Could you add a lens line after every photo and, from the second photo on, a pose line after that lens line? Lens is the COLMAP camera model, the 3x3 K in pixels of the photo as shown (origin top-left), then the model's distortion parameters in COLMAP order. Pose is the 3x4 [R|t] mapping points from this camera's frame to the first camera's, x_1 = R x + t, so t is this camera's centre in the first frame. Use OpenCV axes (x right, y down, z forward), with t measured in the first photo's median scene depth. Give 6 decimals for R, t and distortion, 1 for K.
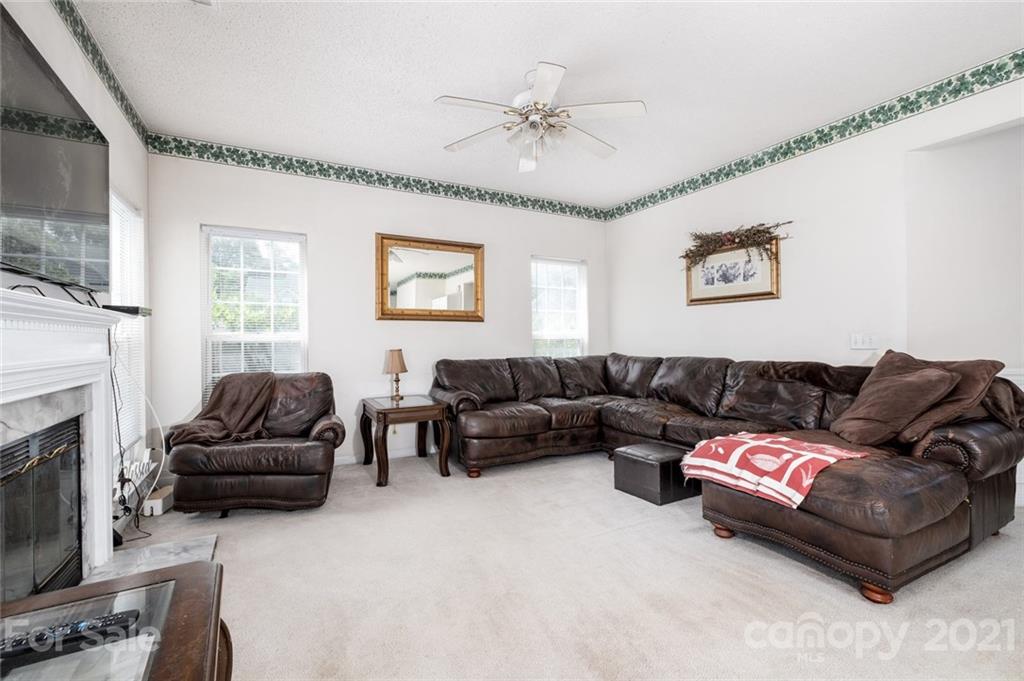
lens RADIAL K [[450.2, 0, 509.7], [0, 450.2, 339.6], [0, 0, 1]] dist [0.000486, 0.000097]
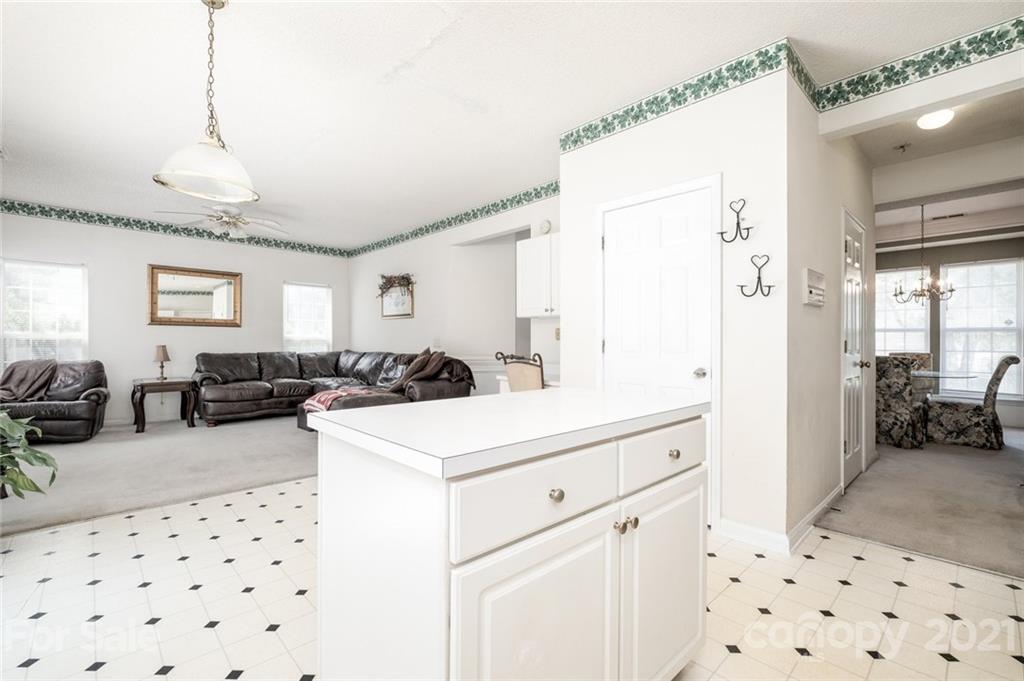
lens RADIAL K [[450.2, 0, 506.7], [0, 450.2, 342.1], [0, 0, 1]] dist [0.000486, 0.000097]
pose [[0.968105, 0.010504, 0.250323, 0.483271], [-0.011251, 0.999935, 0.001556, -0.003859], [-0.250291, -0.004323, 0.968161, -0.720565]]
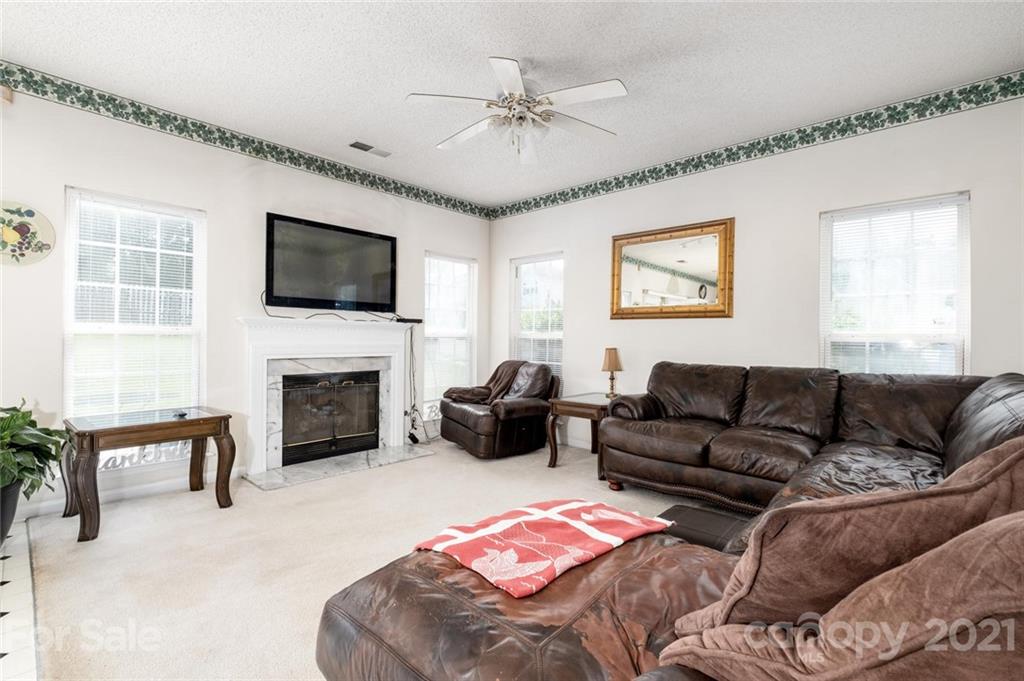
lens RADIAL K [[448.4, 0, 502.2], [0, 448.4, 336.7], [0, 0, 1]] dist [-0.007304, -0.000496]
pose [[0.322348, 0.008315, -0.946585, 0.651296], [-0.012446, 0.999912, 0.004545, -0.005186], [0.946539, 0.010316, 0.322423, 0.453011]]
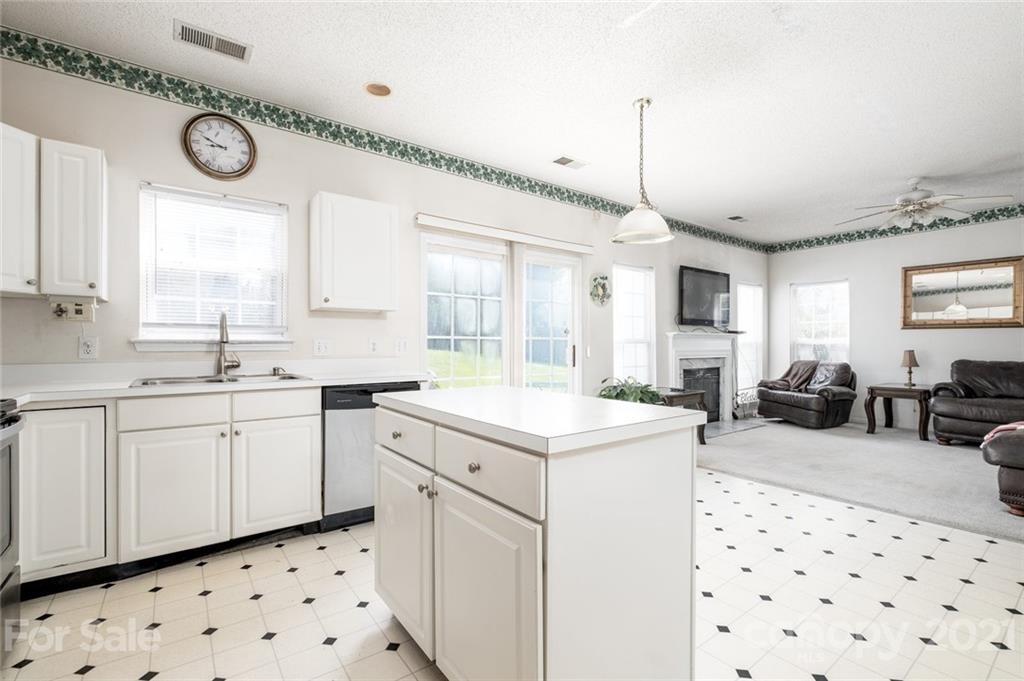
lens RADIAL K [[450.2, 0, 513.4], [0, 450.2, 345.7], [0, 0, 1]] dist [0.000486, 0.000097]
pose [[0.160513, 0.011473, -0.986967, 0.969993], [-0.000819, 0.999934, 0.011491, -0.007425], [0.987033, -0.001036, 0.160512, -0.462919]]
